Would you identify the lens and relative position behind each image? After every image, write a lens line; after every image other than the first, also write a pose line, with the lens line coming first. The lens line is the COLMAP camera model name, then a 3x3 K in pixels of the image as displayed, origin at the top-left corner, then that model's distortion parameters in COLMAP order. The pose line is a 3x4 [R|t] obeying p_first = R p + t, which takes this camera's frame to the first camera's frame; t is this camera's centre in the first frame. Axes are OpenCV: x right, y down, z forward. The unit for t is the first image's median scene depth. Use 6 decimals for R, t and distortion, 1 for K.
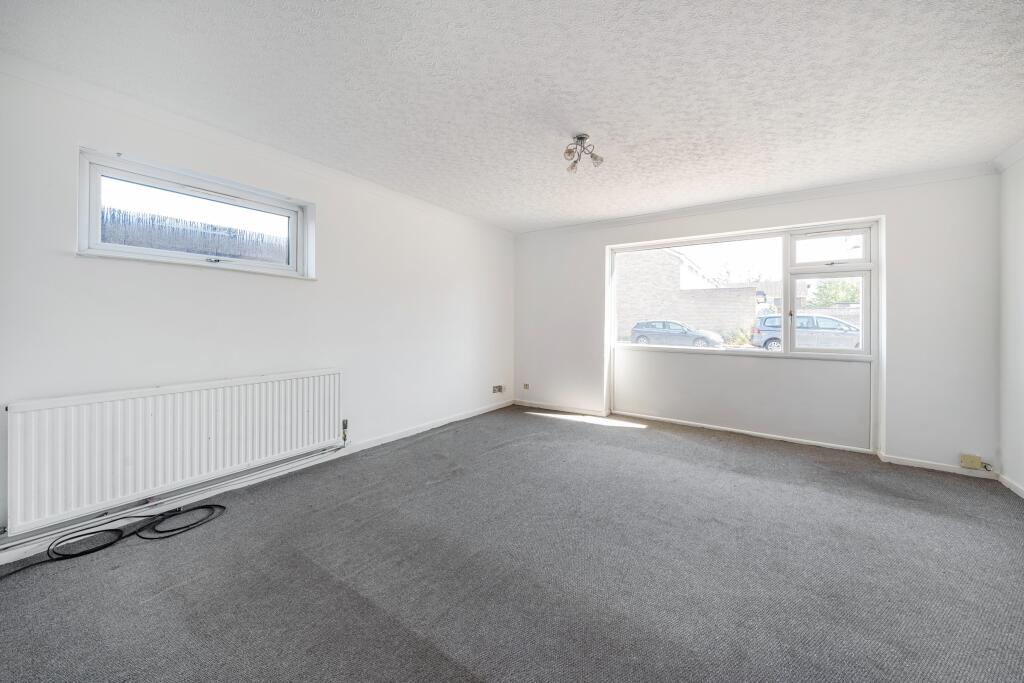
lens RADIAL K [[370.5, 0, 509.7], [0, 370.5, 320.4], [0, 0, 1]] dist [0.000451, 0.000055]
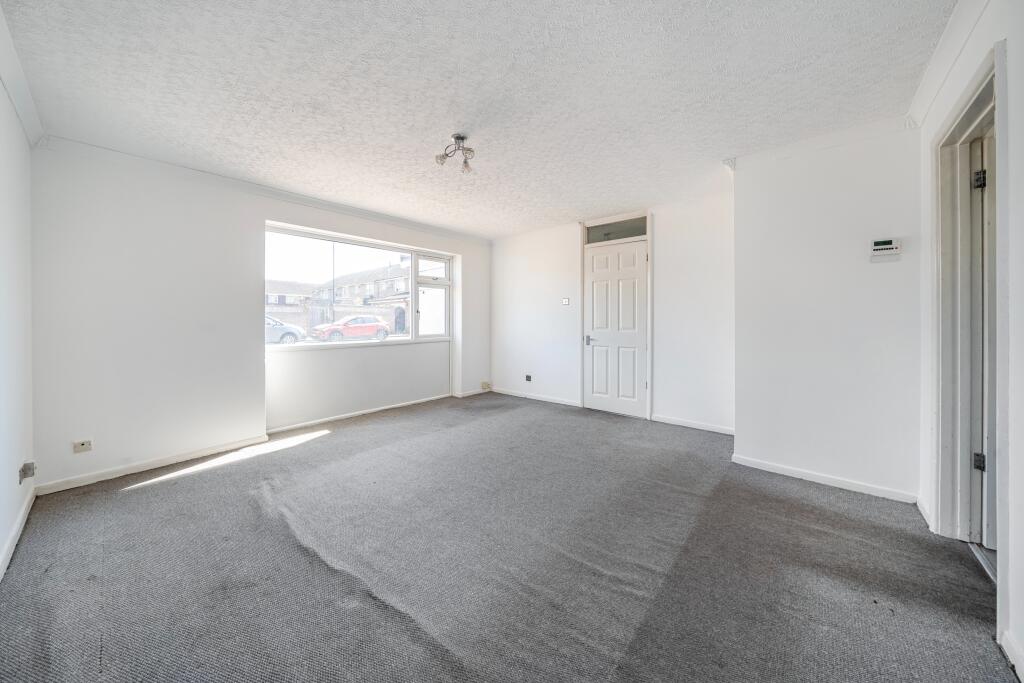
lens RADIAL K [[354.5, 0, 512.7], [0, 354.5, 318.6], [0, 0, 1]] dist [-0.006077, 0.000012]
pose [[0.094828, -0.006070, 0.995475, -0.551440], [0.002419, 0.999980, 0.005867, 0.002398], [-0.995491, 0.001851, 0.094841, 0.538239]]
